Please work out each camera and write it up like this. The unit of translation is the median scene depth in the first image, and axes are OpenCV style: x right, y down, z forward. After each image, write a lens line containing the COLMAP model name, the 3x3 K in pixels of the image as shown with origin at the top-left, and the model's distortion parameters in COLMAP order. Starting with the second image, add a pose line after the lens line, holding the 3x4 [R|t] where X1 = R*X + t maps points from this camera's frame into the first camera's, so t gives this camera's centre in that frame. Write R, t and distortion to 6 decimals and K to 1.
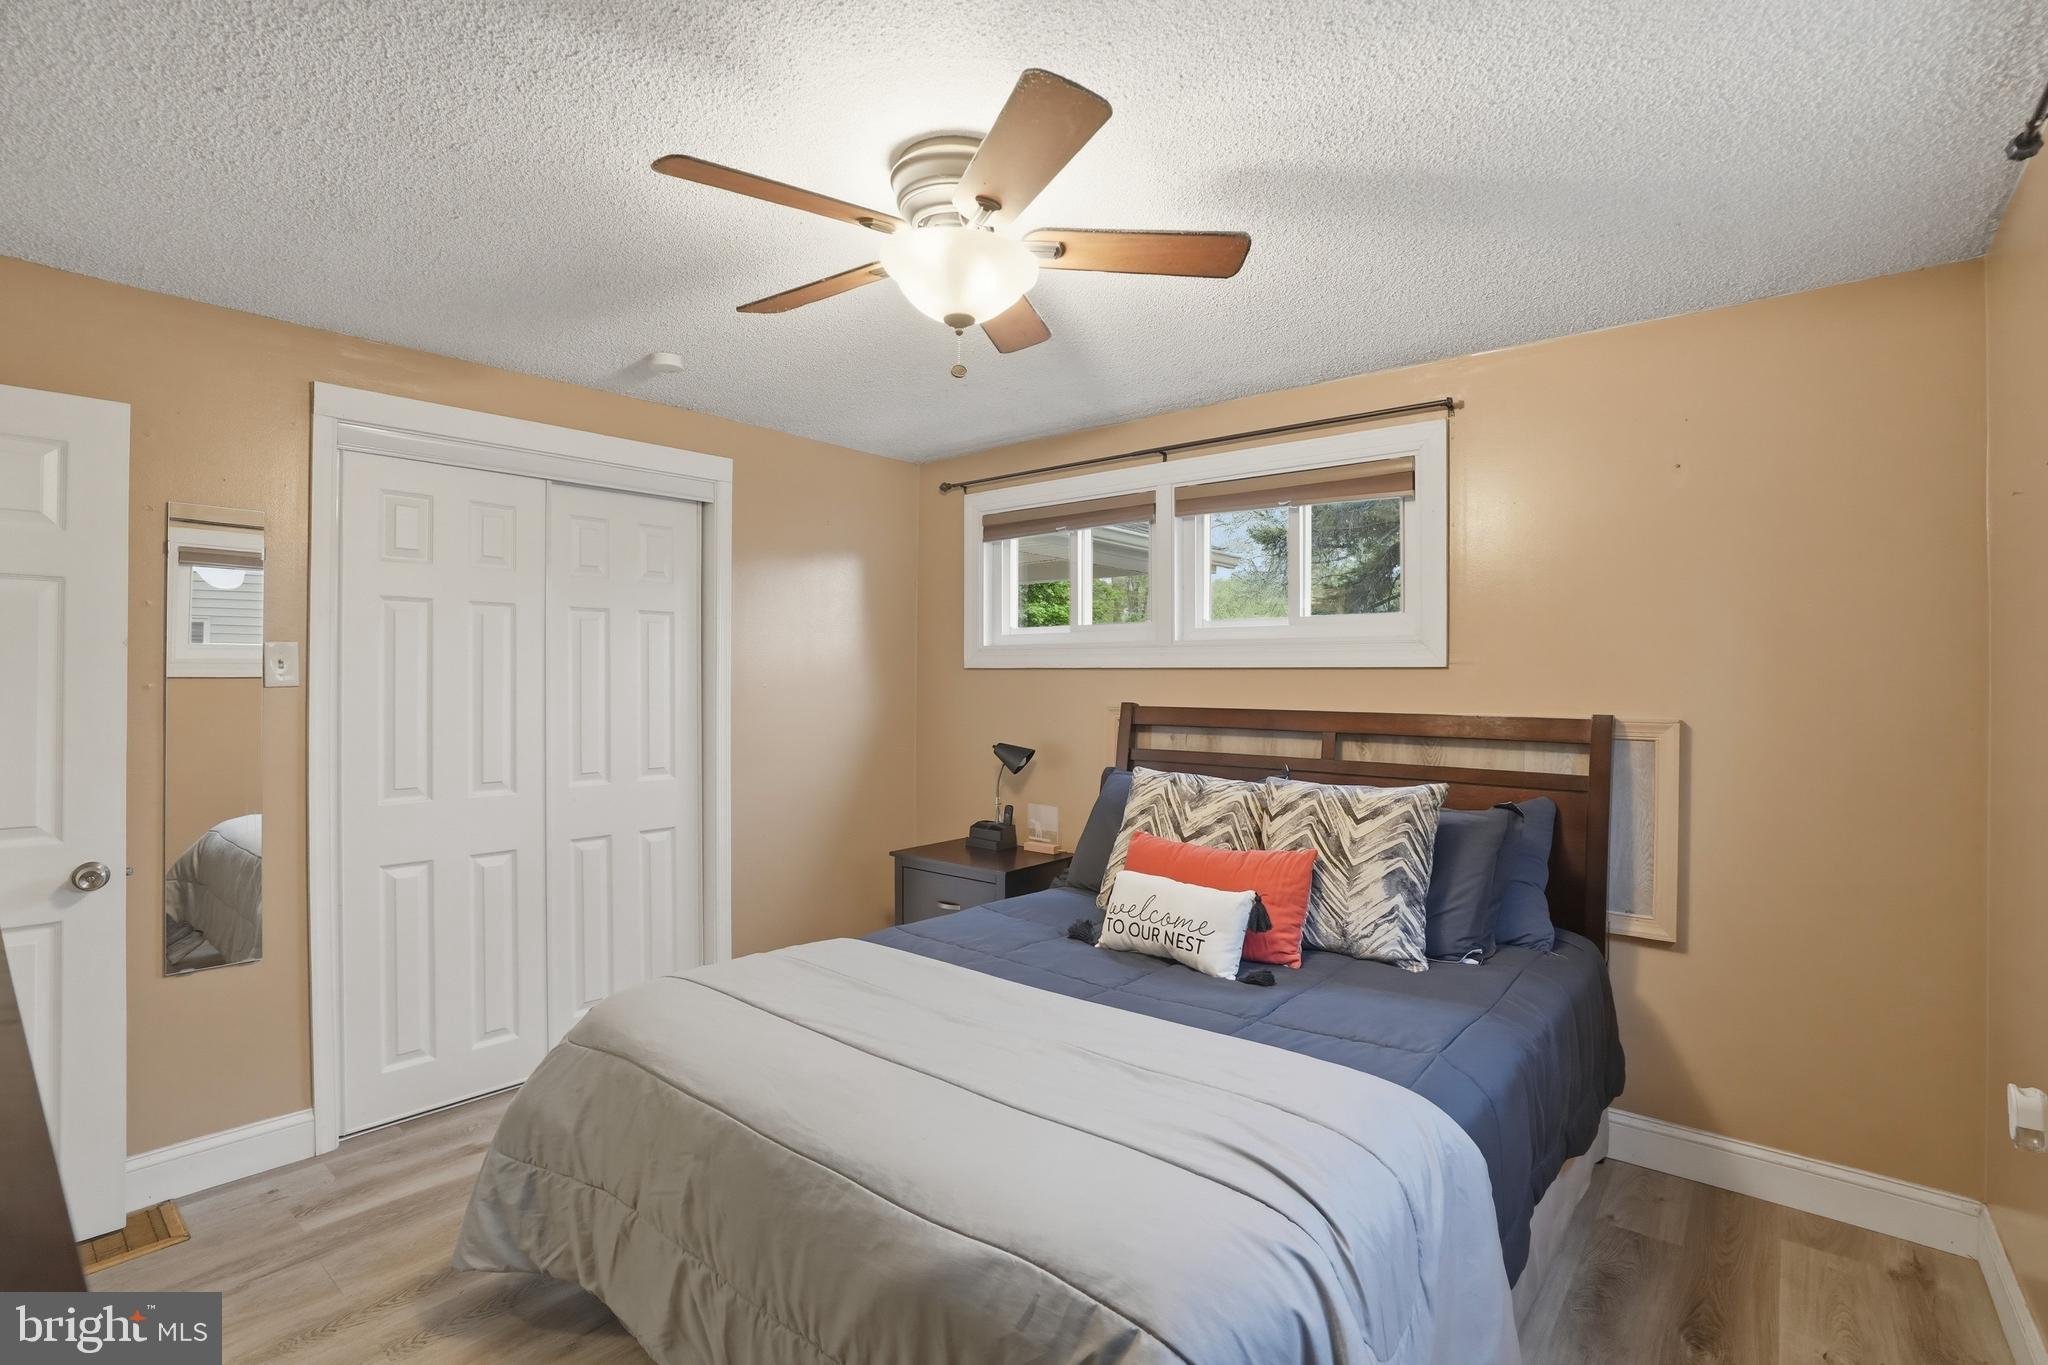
lens RADIAL K [[973.6, 0, 1024.0], [0, 973.6, 682.5], [0, 0, 1]] dist [0.000549, -0.000031]
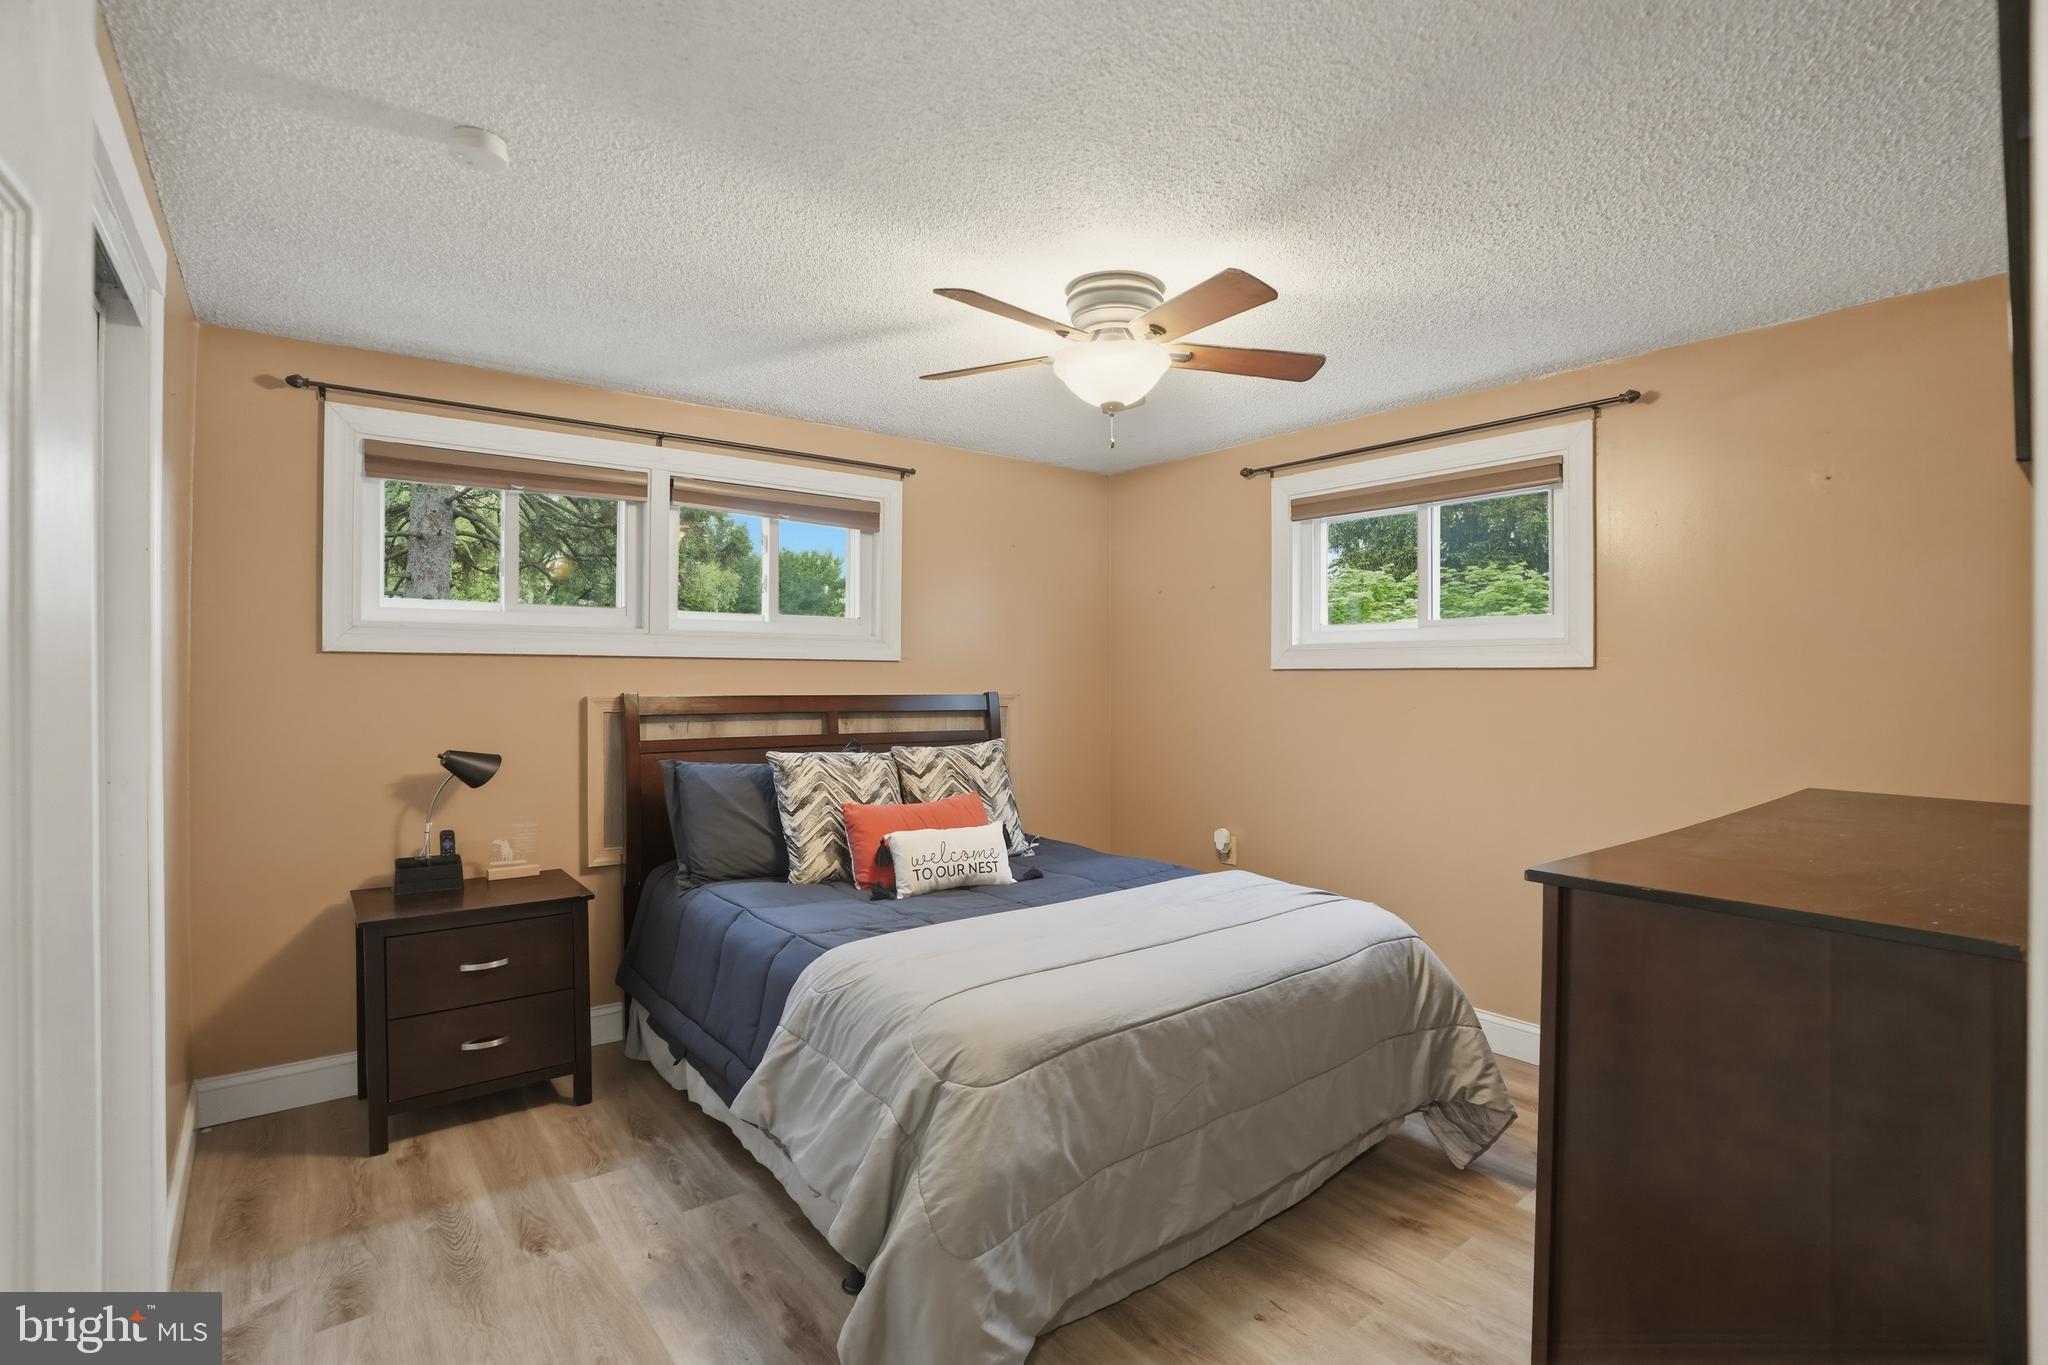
lens RADIAL K [[985.6, 0, 1026.1], [0, 985.6, 721.6], [0, 0, 1]] dist [-0.077902, 0.035543]
pose [[0.228181, -0.047733, 0.972448, -0.914671], [0.001899, 0.998817, 0.048582, 0.004380], [-0.973617, -0.009239, 0.228001, 0.531655]]
